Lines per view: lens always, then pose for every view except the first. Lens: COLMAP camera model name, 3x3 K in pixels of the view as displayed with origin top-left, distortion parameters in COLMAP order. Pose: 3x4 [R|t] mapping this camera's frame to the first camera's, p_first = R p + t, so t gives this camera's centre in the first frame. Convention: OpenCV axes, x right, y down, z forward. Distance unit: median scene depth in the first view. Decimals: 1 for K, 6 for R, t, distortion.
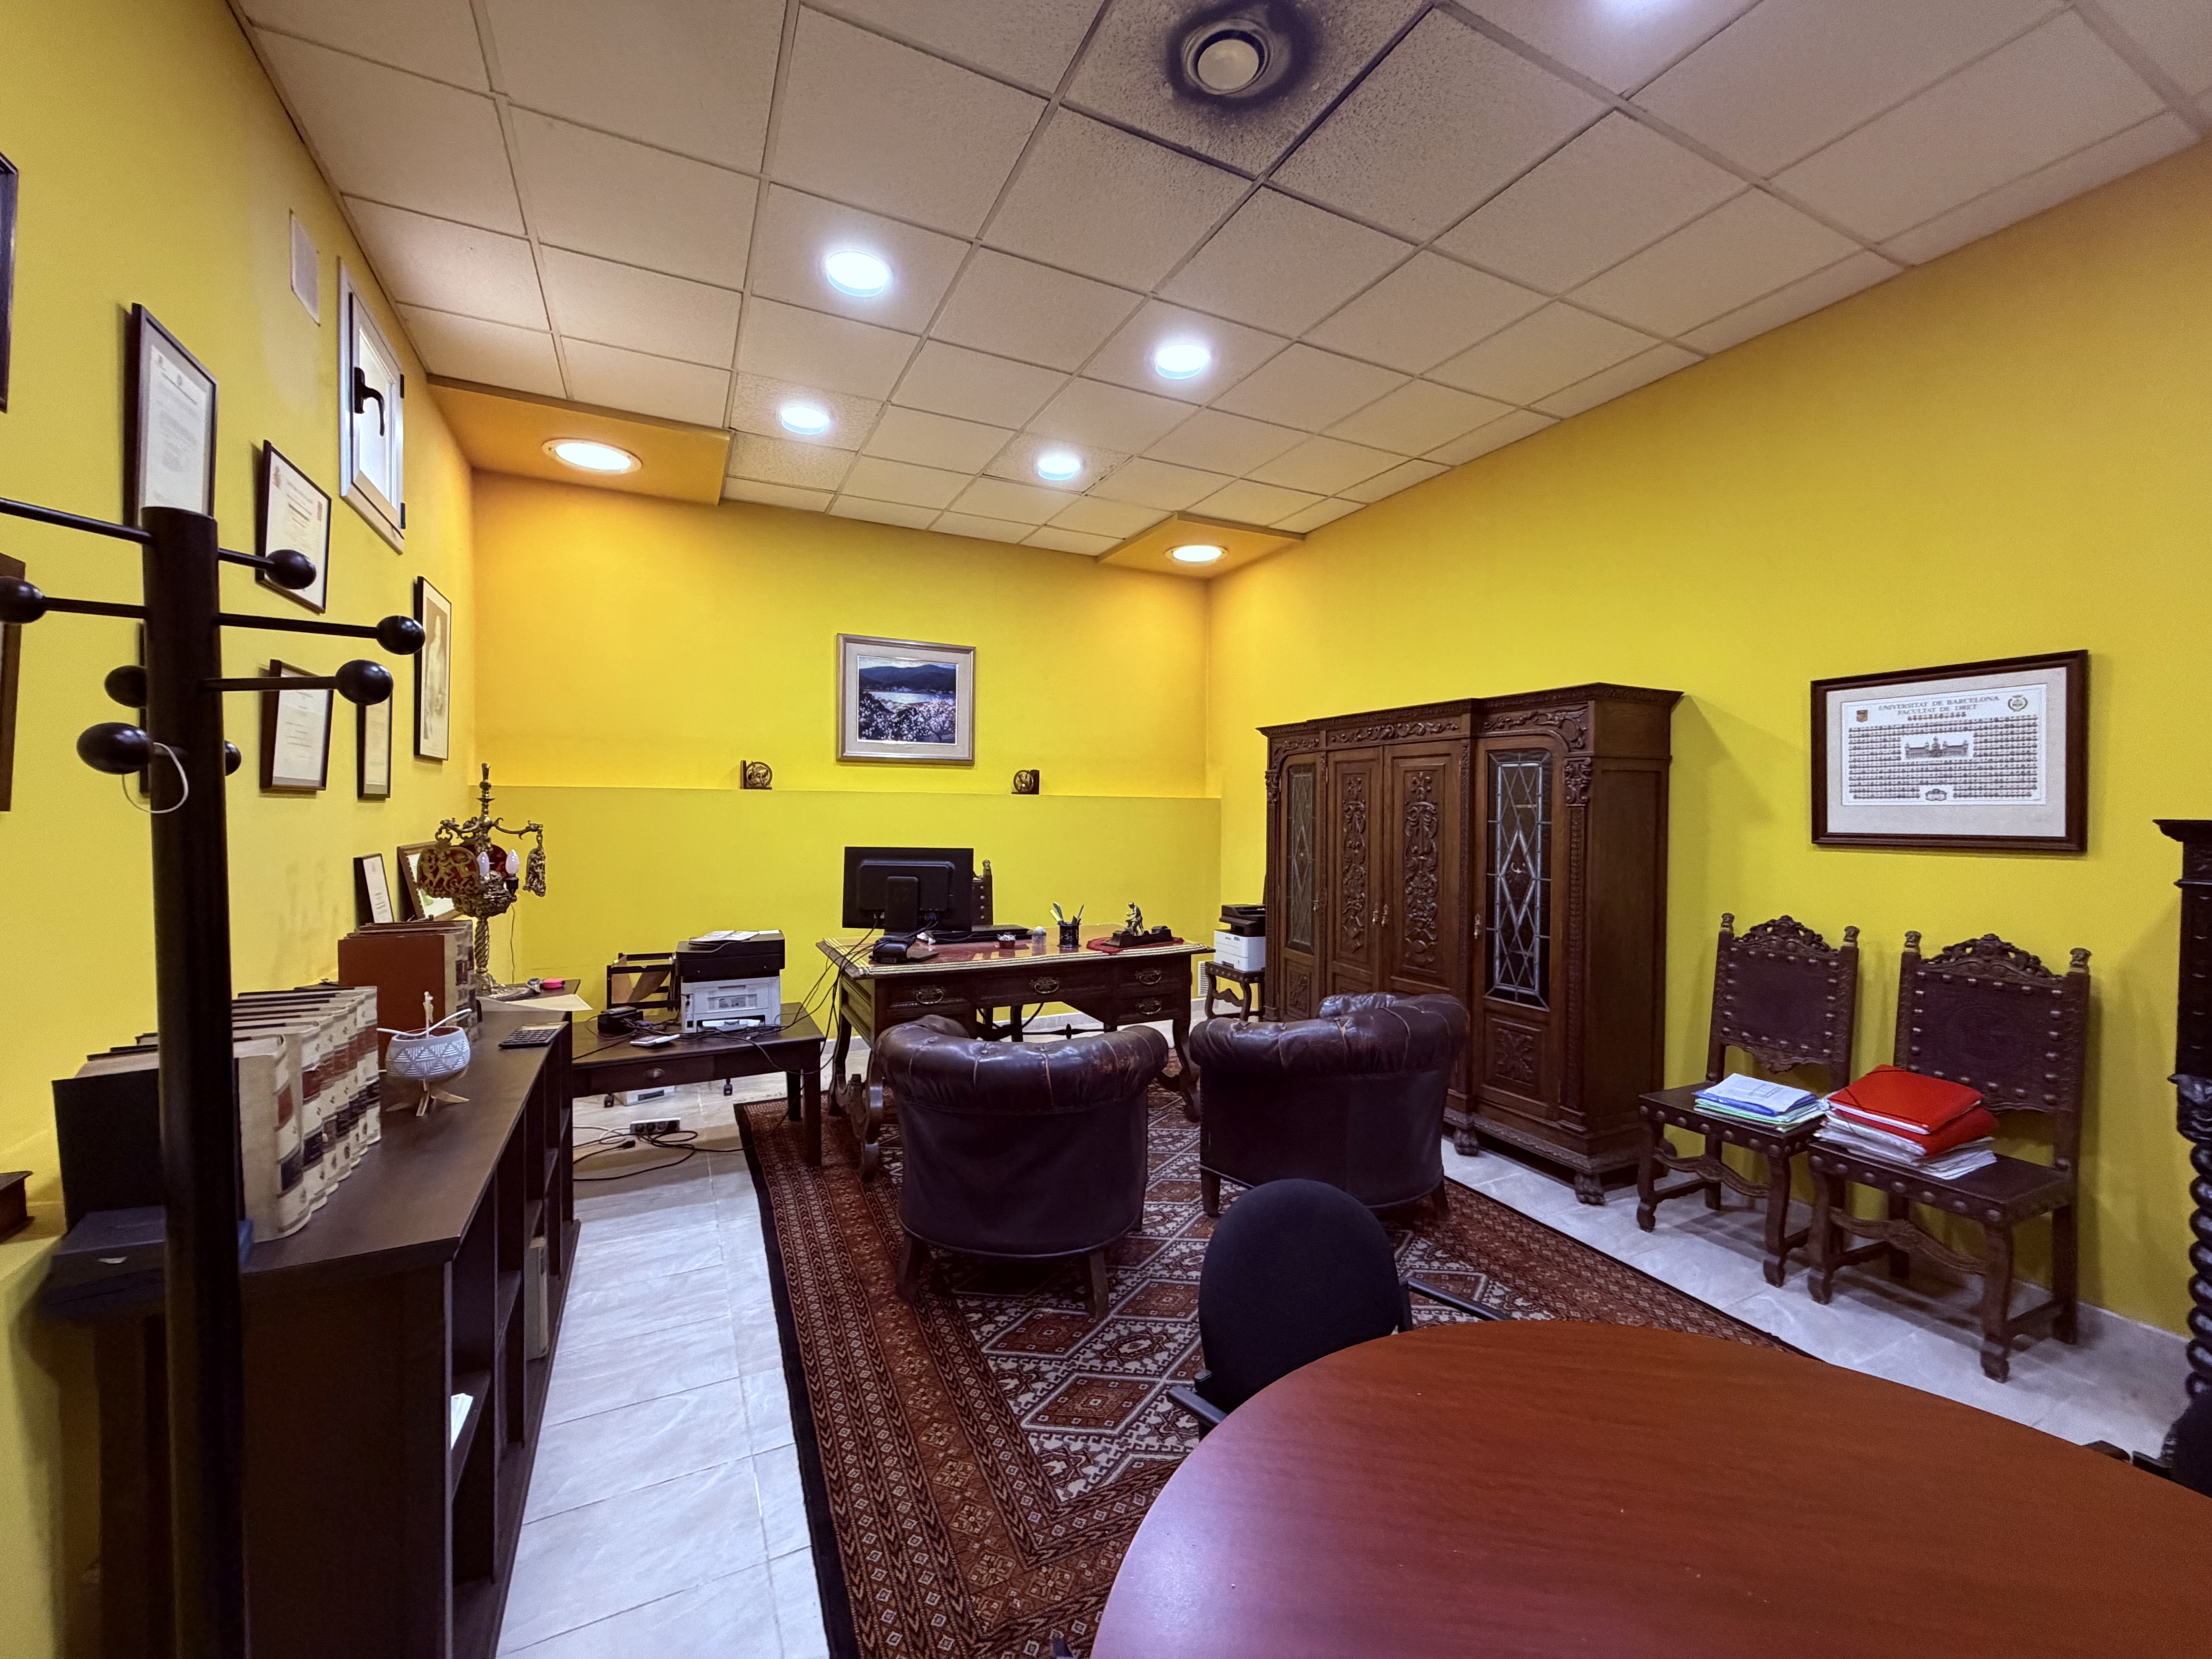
lens RADIAL K [[883.8, 0, 1100.2], [0, 883.8, 825.7], [0, 0, 1]] dist [-0.000703, 0.000011]
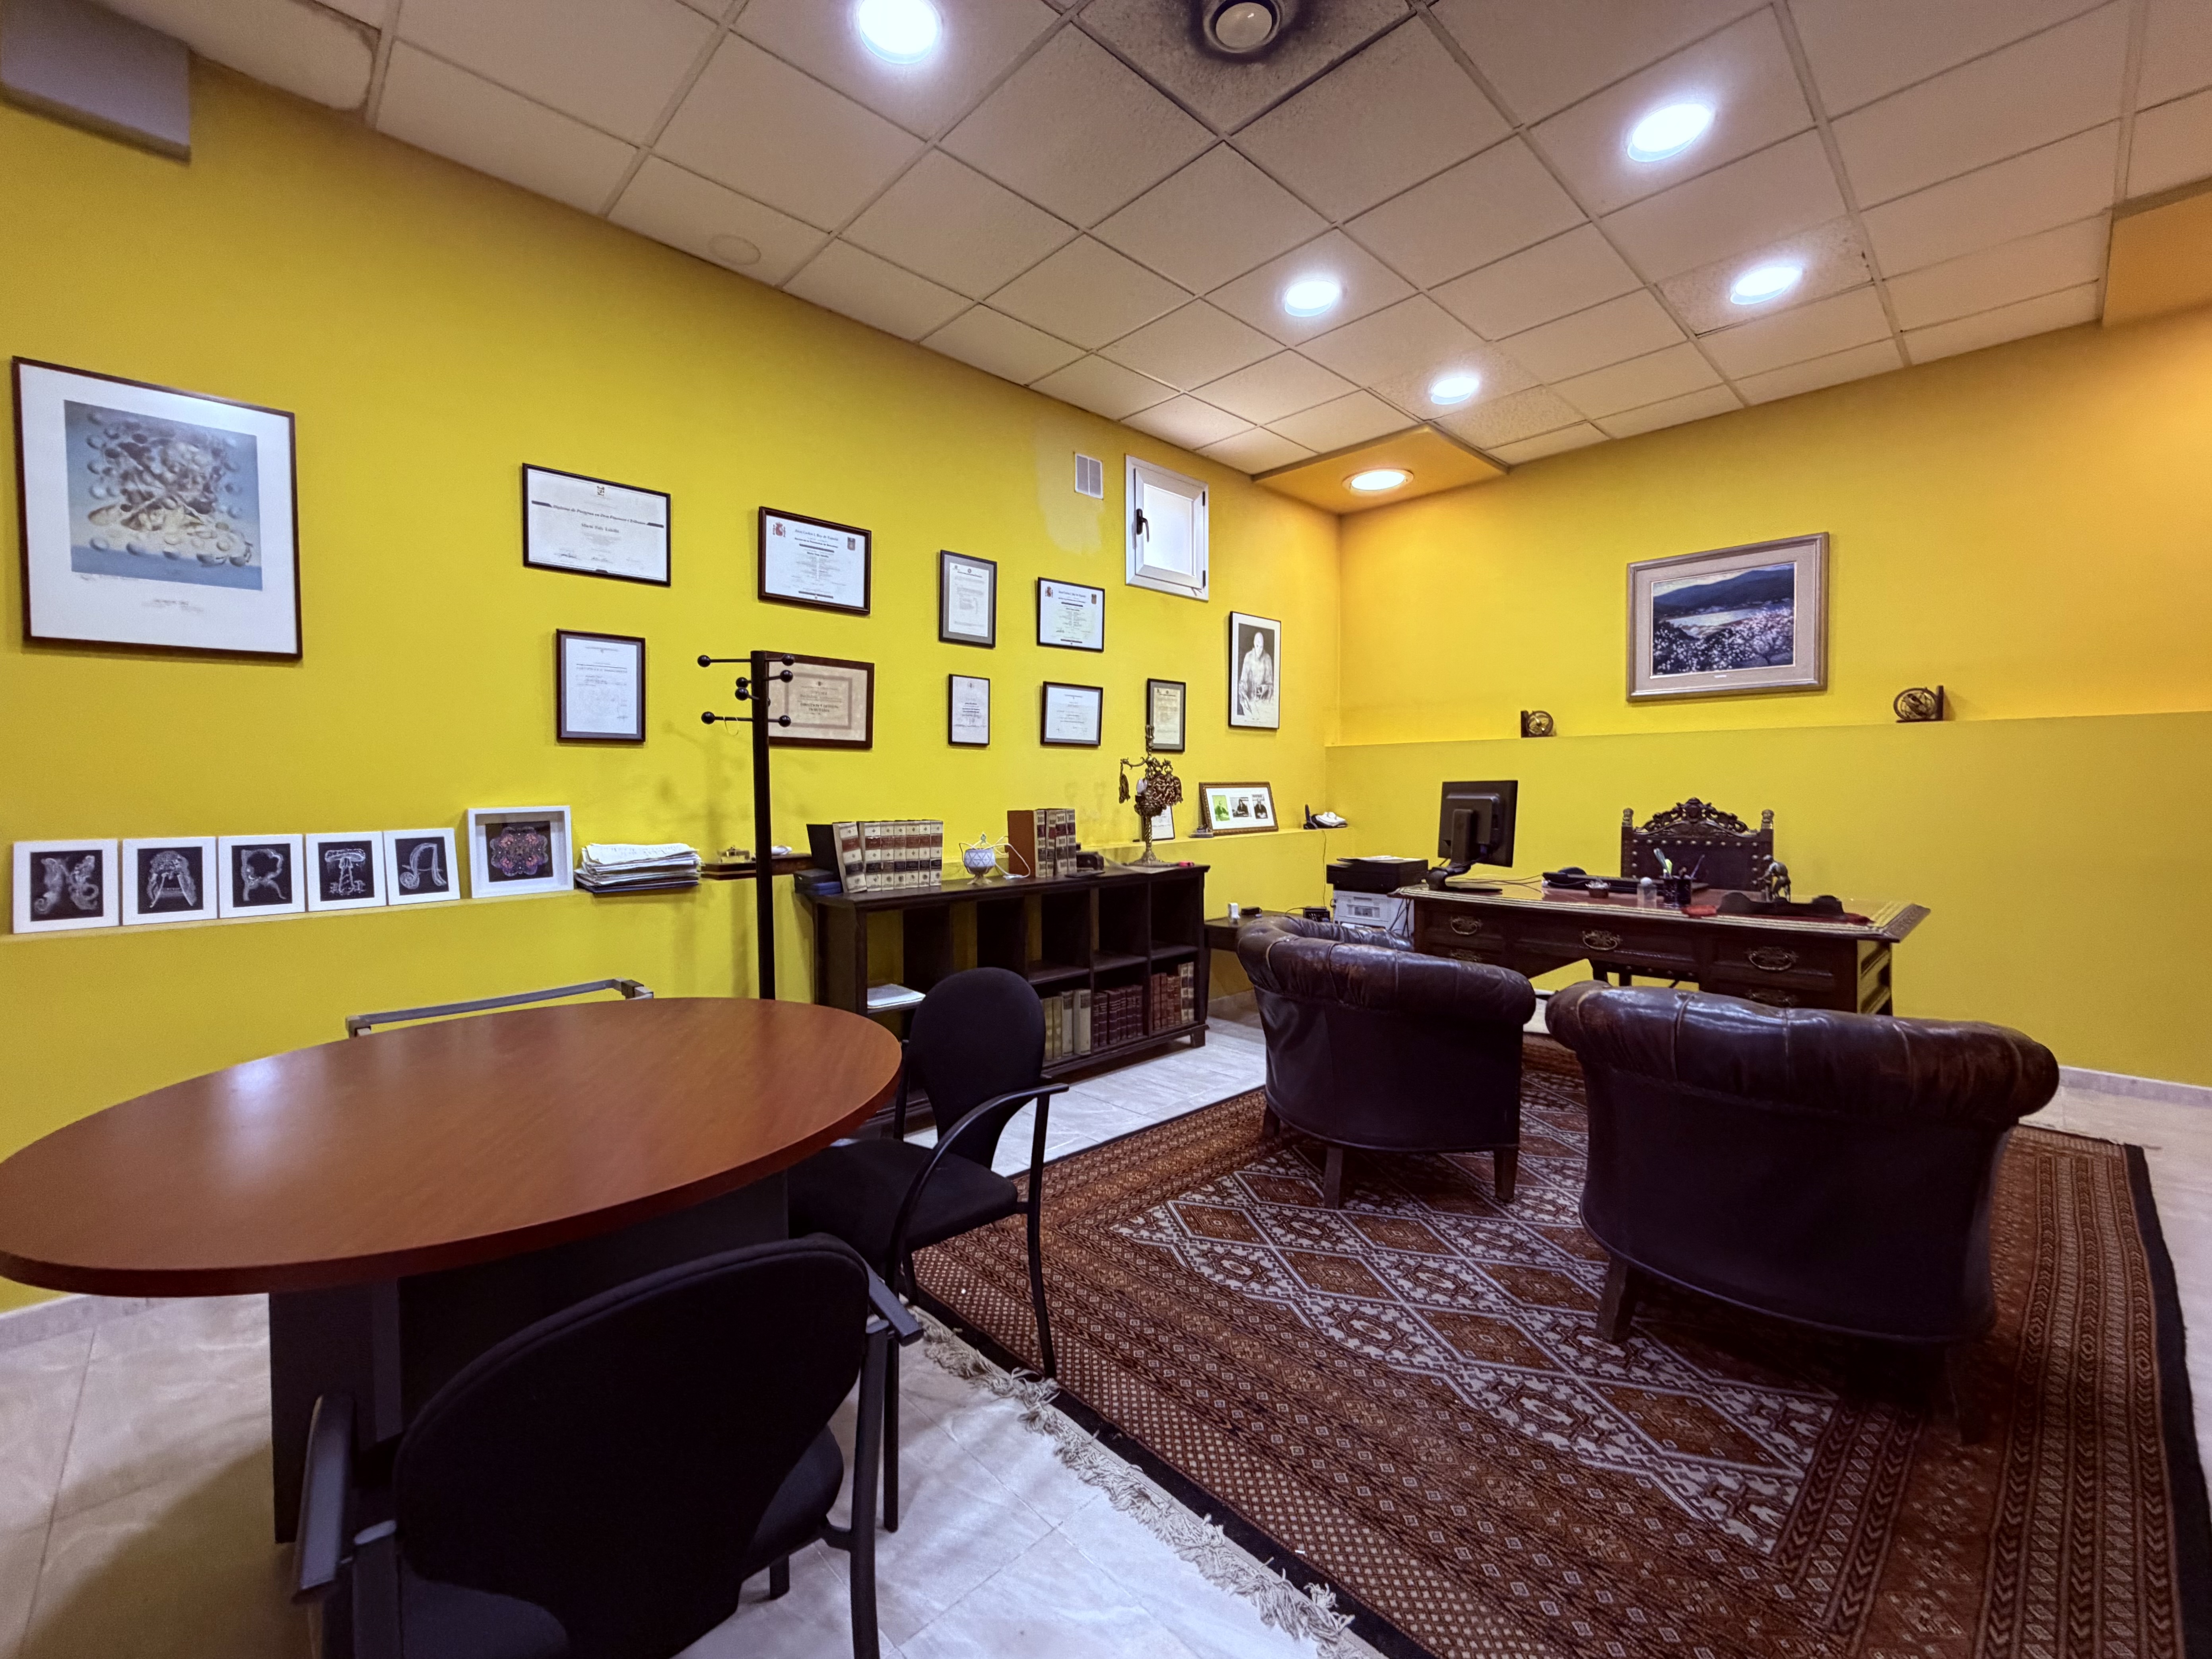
lens RADIAL K [[907.7, 0, 1099.5], [0, 907.7, 803.7], [0, 0, 1]] dist [0.001124, -0.000393]
pose [[0.298252, 0.005488, -0.954471, 0.688509], [-0.009862, 0.999948, 0.002668, 0.055269], [0.954436, 0.008617, 0.298291, 0.299284]]
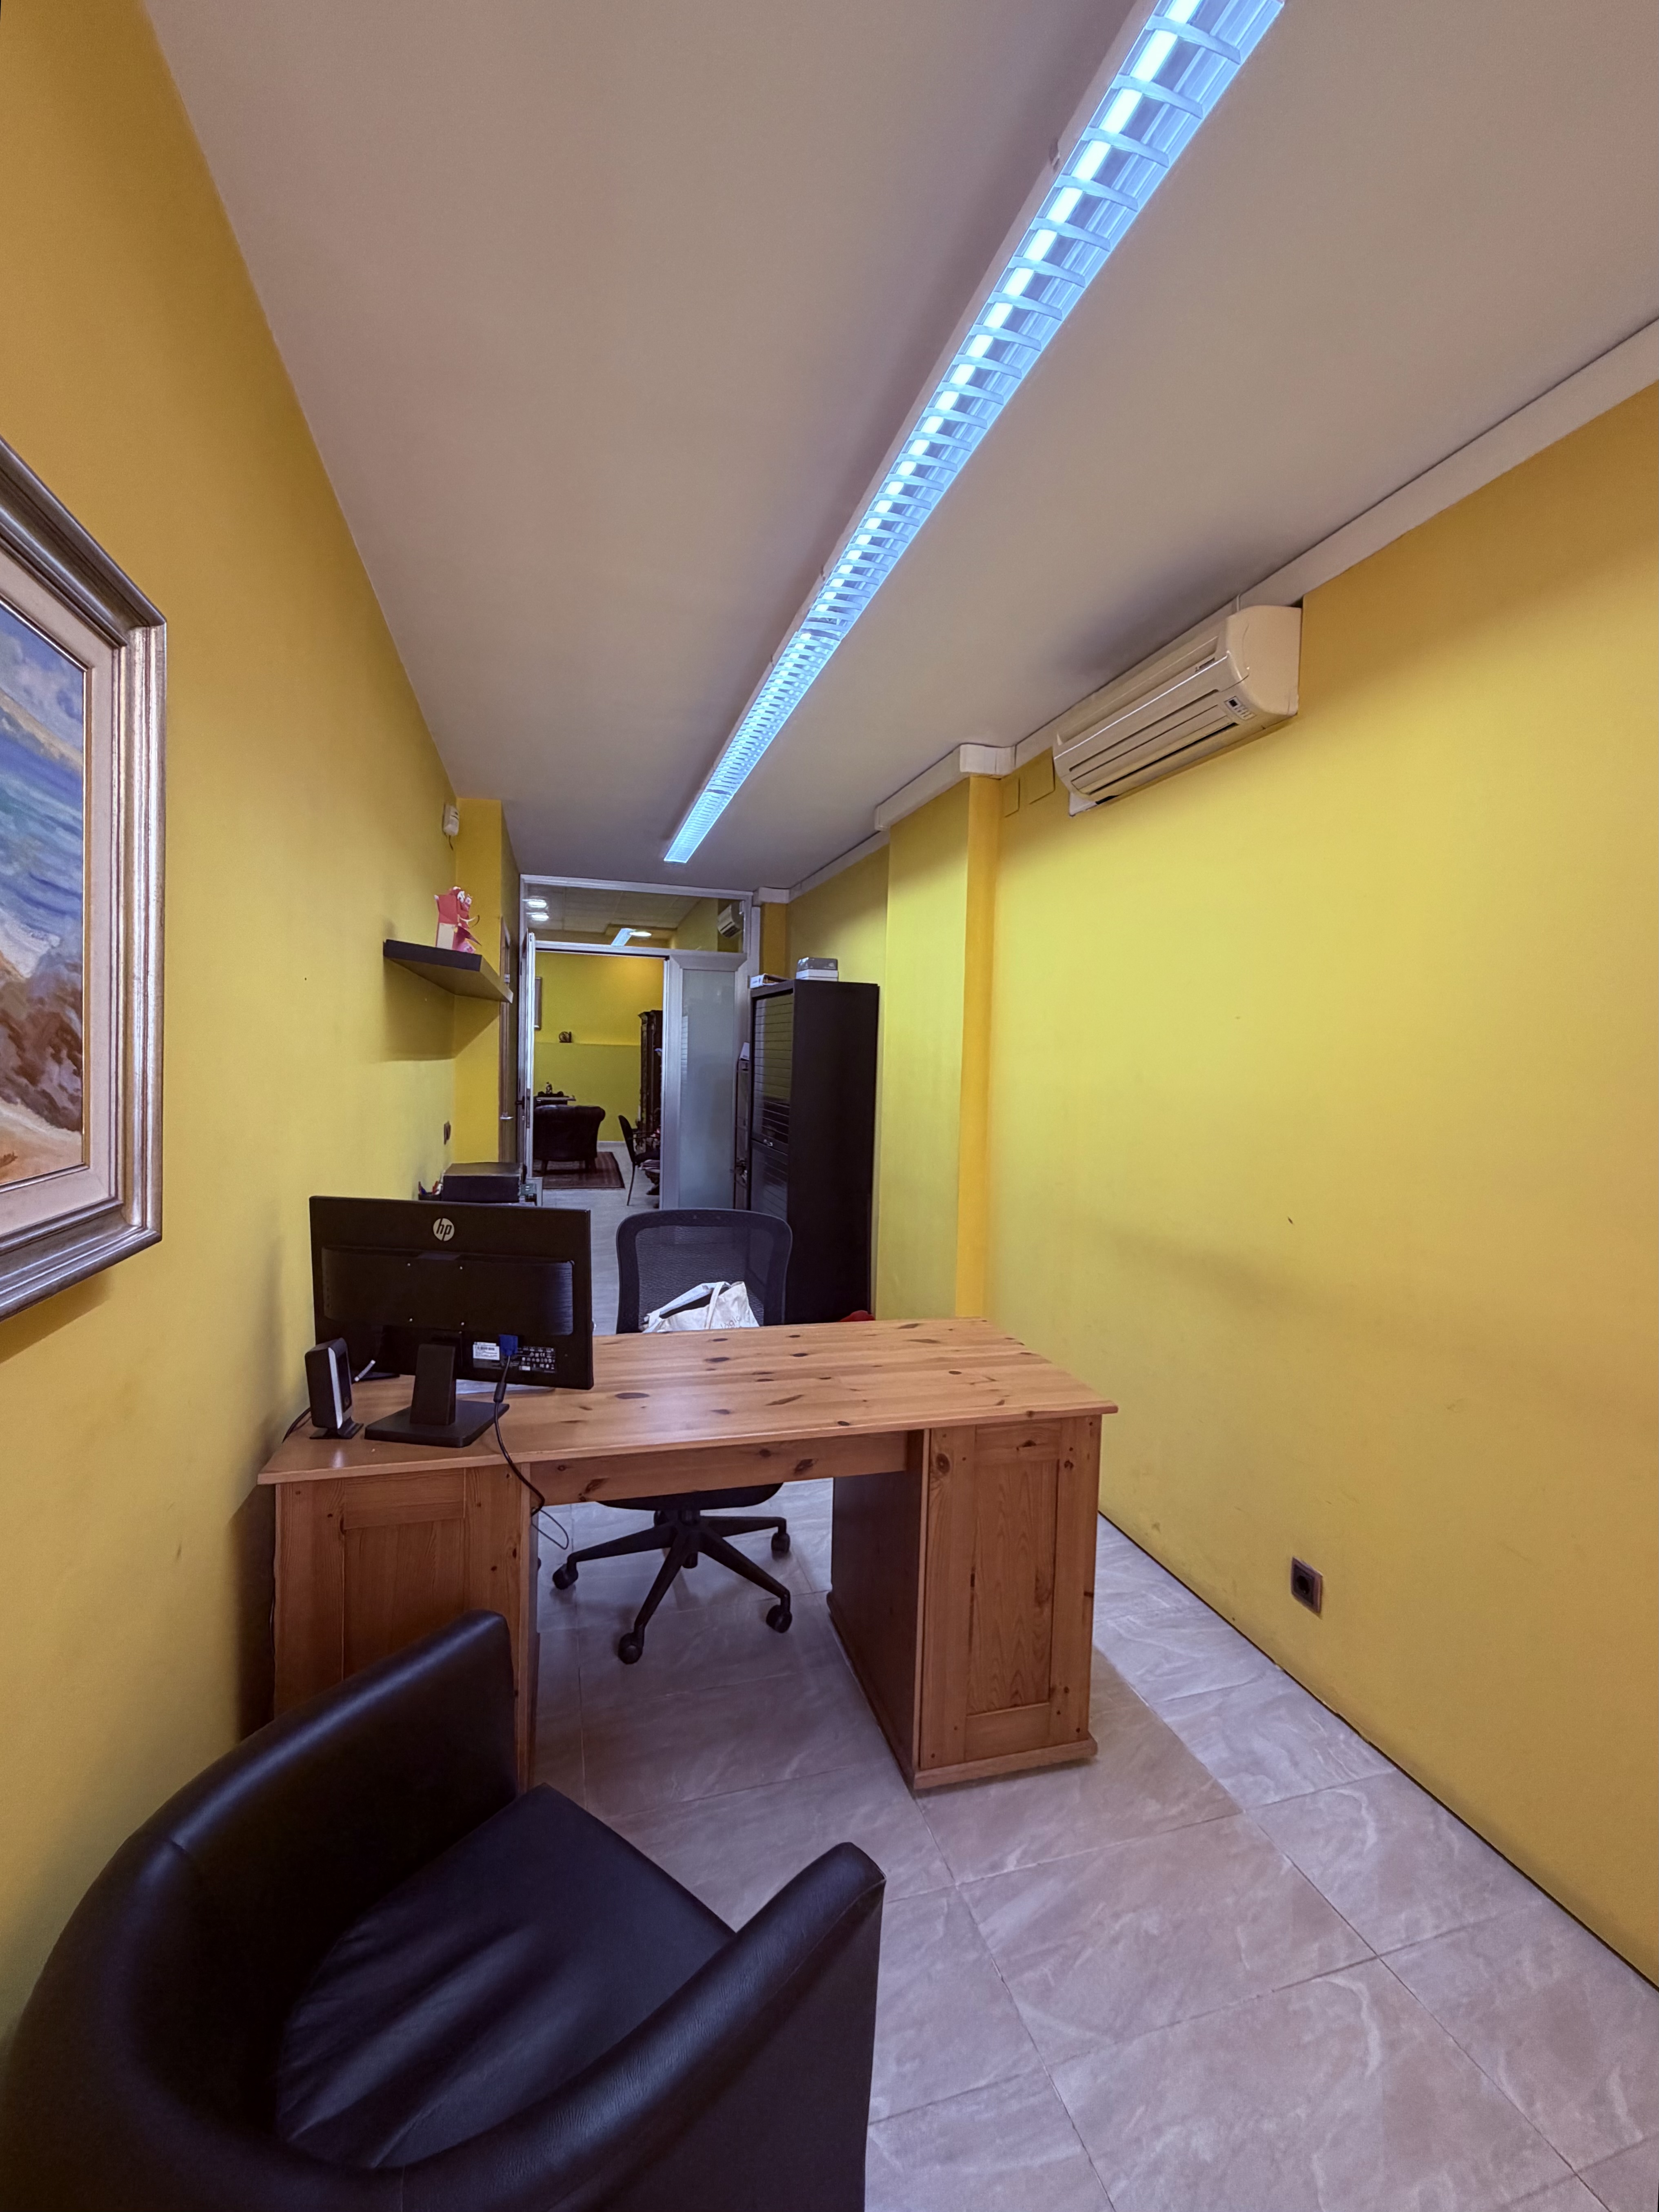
lens RADIAL K [[937.0, 0, 829.5], [0, 937.0, 1106.0], [0, 0, 1]] dist [0.000745, -0.000082]
pose [[0.985030, 0.027832, -0.170119, 1.681578], [-0.022166, 0.999137, 0.035115, 0.046329], [0.170950, -0.030819, 0.984798, -2.096662]]
